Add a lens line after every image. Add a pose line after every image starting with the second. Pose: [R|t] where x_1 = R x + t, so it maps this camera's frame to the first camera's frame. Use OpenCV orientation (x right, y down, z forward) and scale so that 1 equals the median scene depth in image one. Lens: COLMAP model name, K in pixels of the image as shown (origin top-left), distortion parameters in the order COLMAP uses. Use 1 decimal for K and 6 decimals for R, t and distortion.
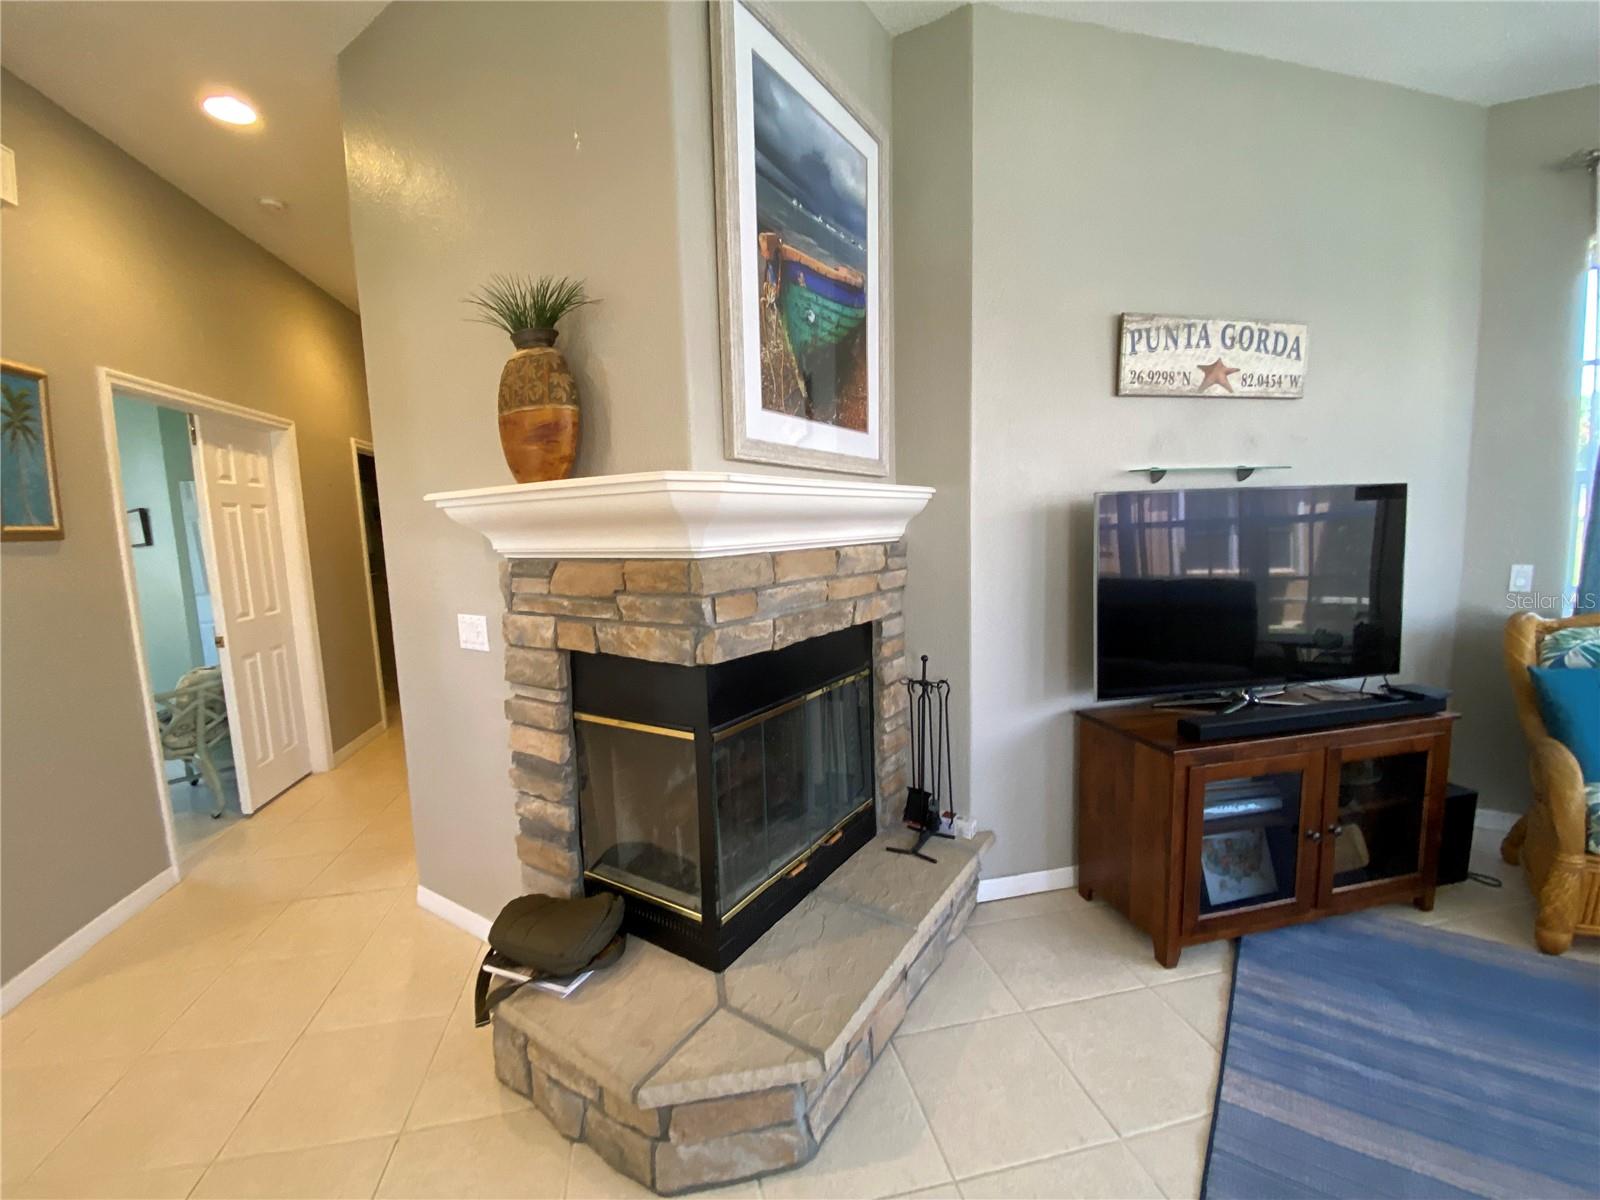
lens RADIAL K [[648.2, 0, 799.9], [0, 648.2, 604.1], [0, 0, 1]] dist [0.013867, -0.017567]
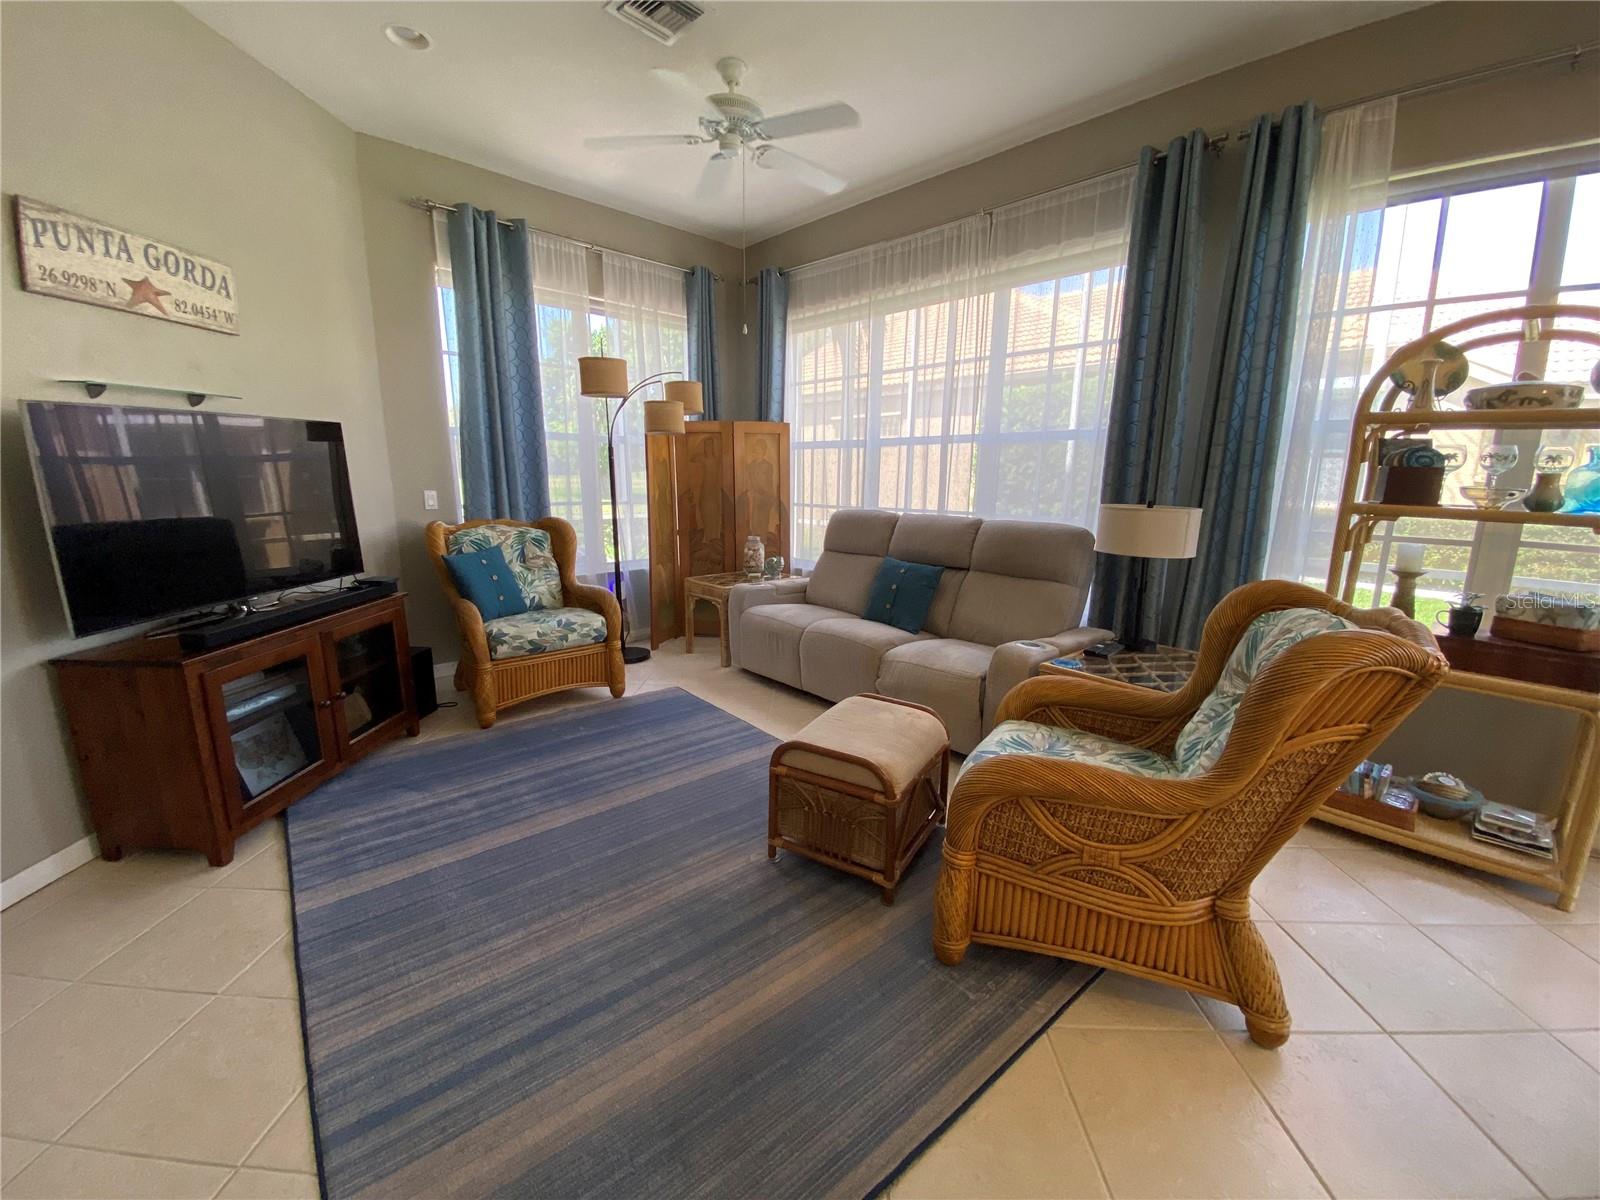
lens RADIAL K [[648.2, 0, 799.9], [0, 648.2, 604.1], [0, 0, 1]] dist [0.013867, -0.017567]
pose [[0.238203, -0.166033, 0.956918, -0.137002], [0.096457, 0.984452, 0.146799, 0.067259], [-0.966414, 0.057334, 0.250514, -0.182744]]
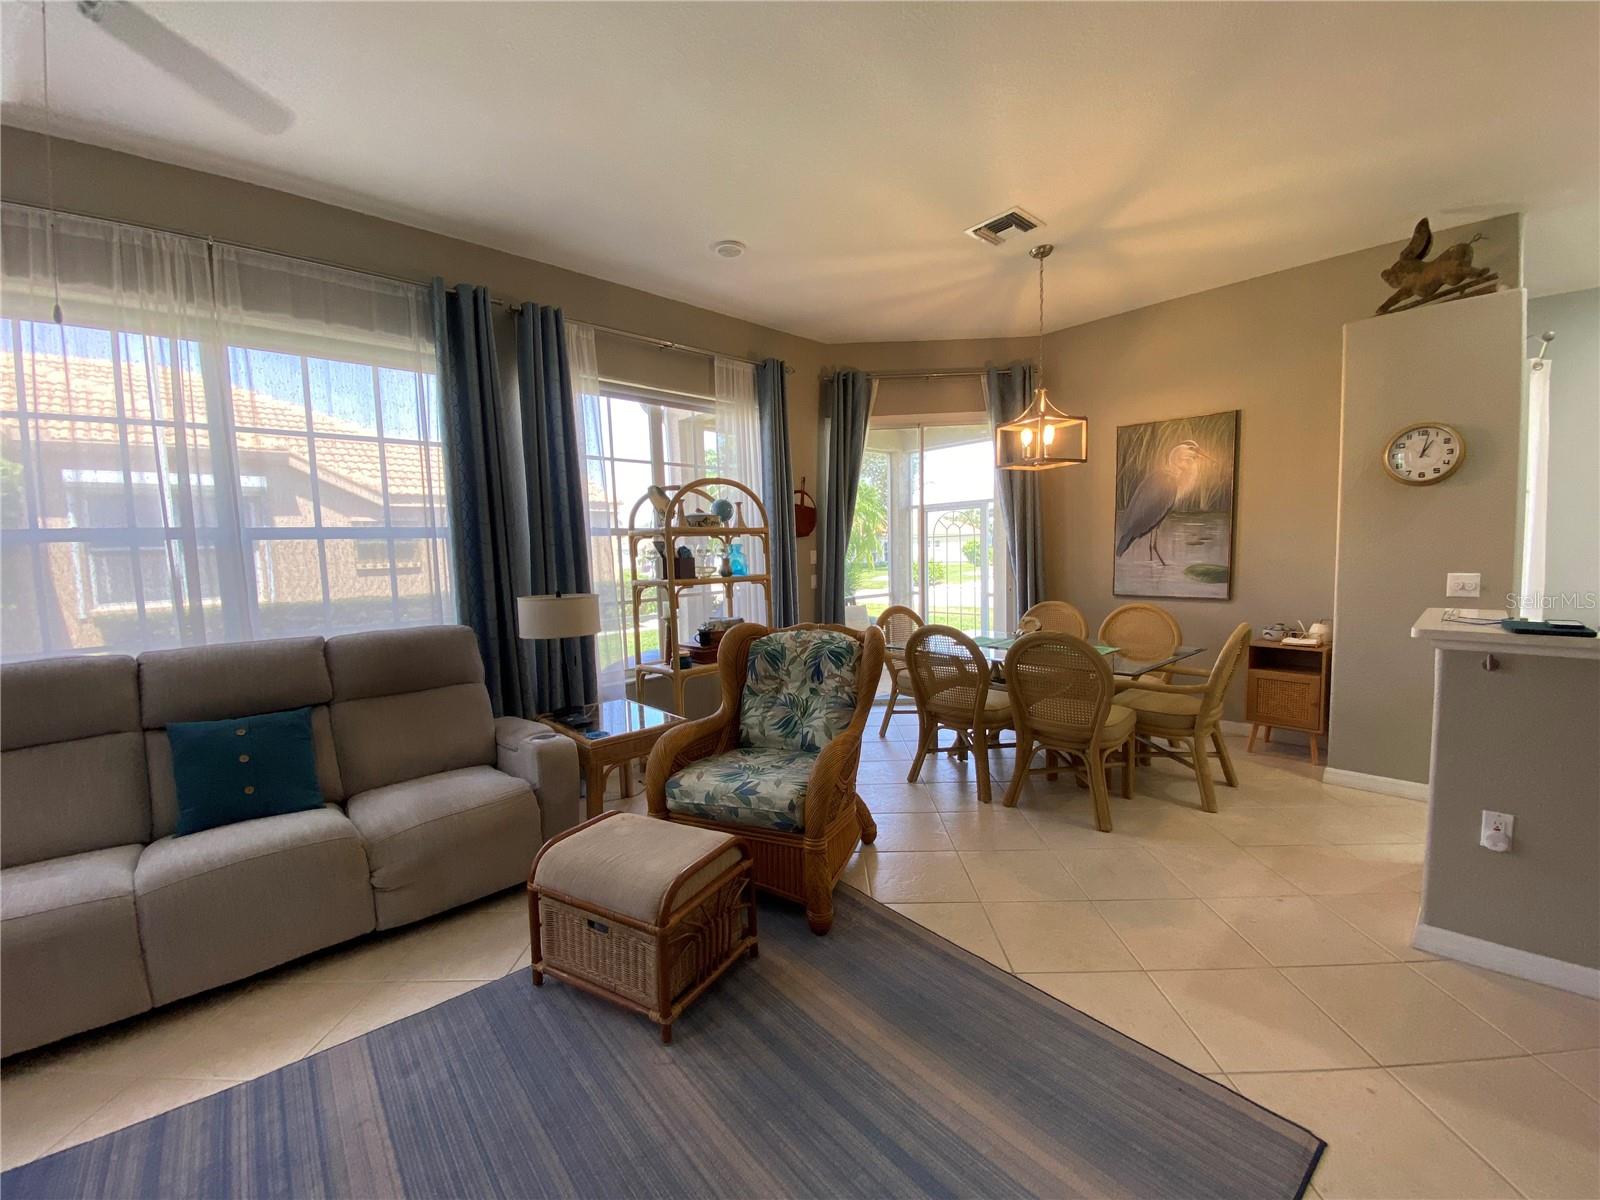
lens RADIAL K [[640.7, 0, 802.5], [0, 640.7, 605.5], [0, 0, 1]] dist [0.000077, -0.011339]
pose [[-0.970351, 0.038880, 0.238553, 0.336669], [0.087582, 0.976462, 0.197107, -0.082543], [-0.225274, 0.212156, -0.950916, 0.714252]]
